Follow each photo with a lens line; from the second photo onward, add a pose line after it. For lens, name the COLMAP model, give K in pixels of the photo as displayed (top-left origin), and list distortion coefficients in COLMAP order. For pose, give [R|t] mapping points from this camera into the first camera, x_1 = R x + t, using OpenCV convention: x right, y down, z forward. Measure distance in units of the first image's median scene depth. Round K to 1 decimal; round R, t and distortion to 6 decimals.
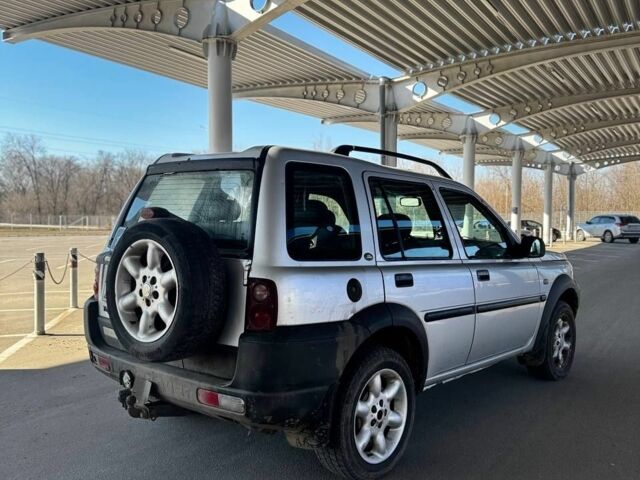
lens RADIAL K [[625.0, 0, 320.0], [0, 625.0, 240.0], [0, 0, 1]] dist [0.020979, 0.015963]
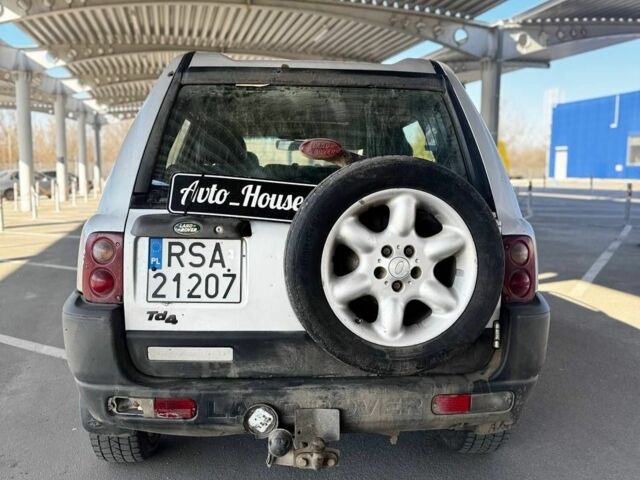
lens RADIAL K [[625.0, 0, 320.0], [0, 625.0, 240.0], [0, 0, 1]] dist [0.020979, 0.015963]
pose [[0.714092, -0.073679, 0.696164, -0.093977], [0.019619, 0.996162, 0.085305, -0.000612], [-0.699777, -0.047257, 0.712797, 0.071179]]
